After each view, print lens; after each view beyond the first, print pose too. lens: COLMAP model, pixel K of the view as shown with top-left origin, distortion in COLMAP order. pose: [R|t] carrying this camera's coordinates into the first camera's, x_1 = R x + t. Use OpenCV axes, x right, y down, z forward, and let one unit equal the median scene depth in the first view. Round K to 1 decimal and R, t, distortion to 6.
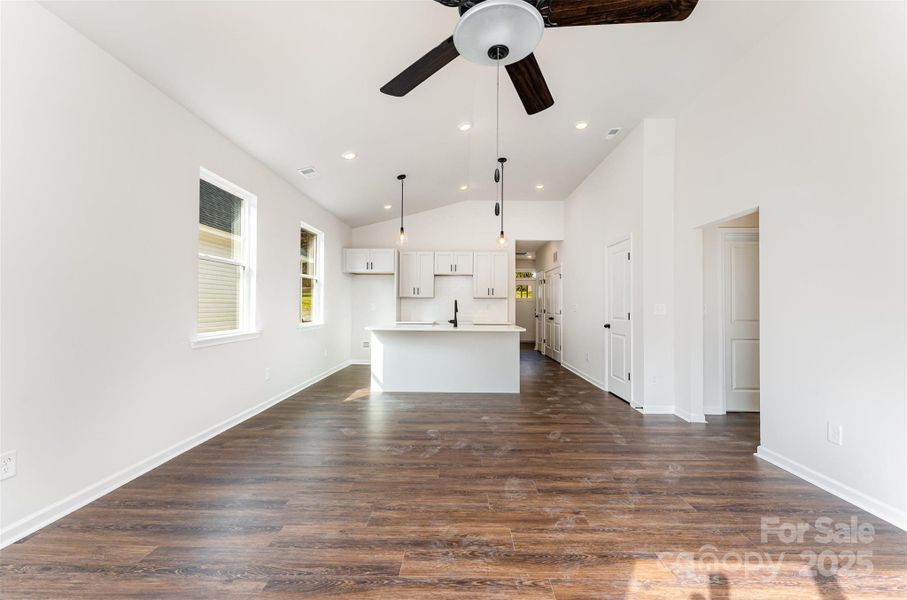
lens RADIAL K [[366.3, 0, 458.8], [0, 366.3, 301.9], [0, 0, 1]] dist [0.000161, -0.000169]
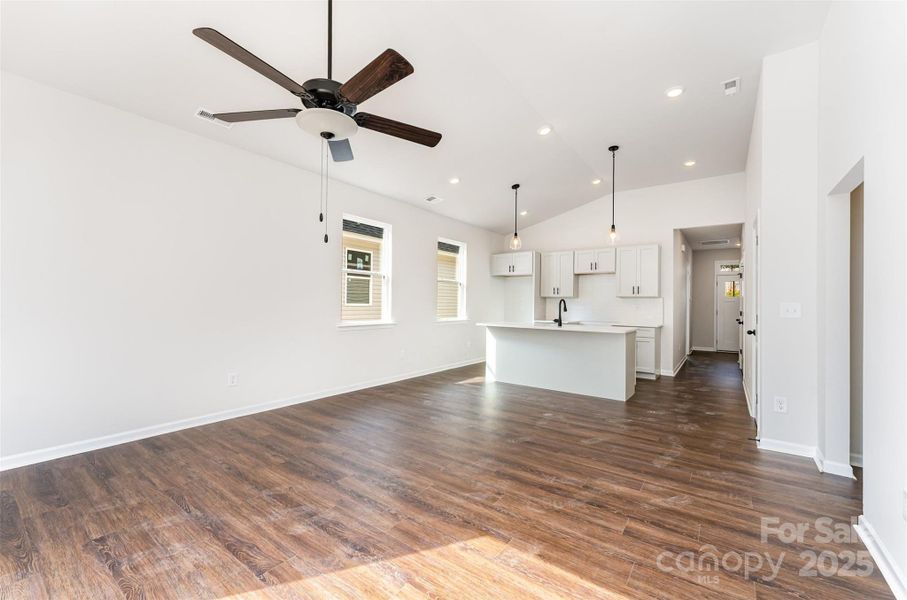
lens RADIAL K [[366.3, 0, 458.8], [0, 366.3, 301.9], [0, 0, 1]] dist [0.000161, -0.000169]
pose [[0.814437, -0.000896, -0.580251, 0.522869], [-0.000092, 0.999999, -0.001673, 0.005227], [0.580252, 0.001416, 0.814436, 0.027658]]
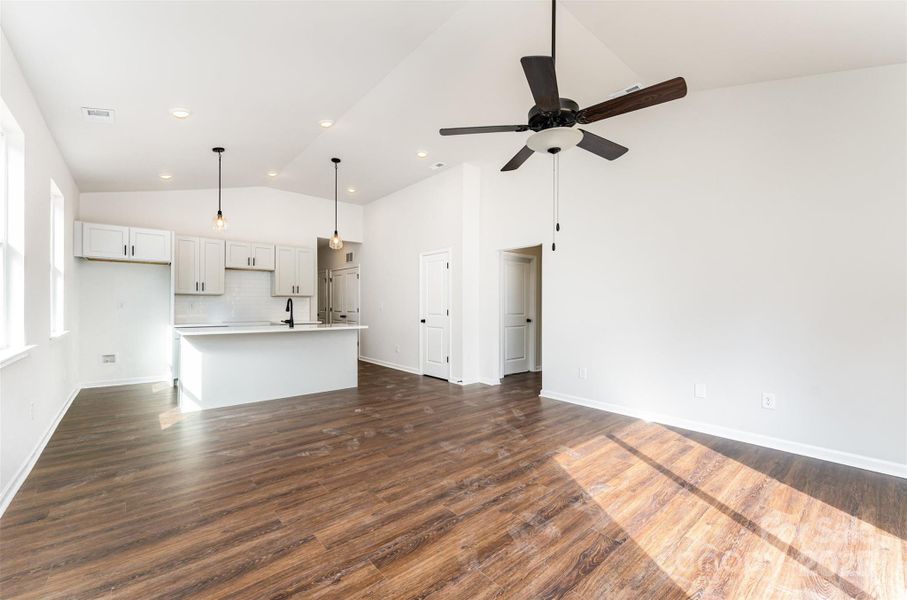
lens RADIAL K [[368.9, 0, 456.5], [0, 368.9, 305.1], [0, 0, 1]] dist [0.000875, 0.000026]
pose [[0.749782, -0.003605, 0.661676, -0.476328], [-0.006133, 0.999904, 0.012397, -0.003782], [-0.661657, -0.013353, 0.749688, 0.016563]]
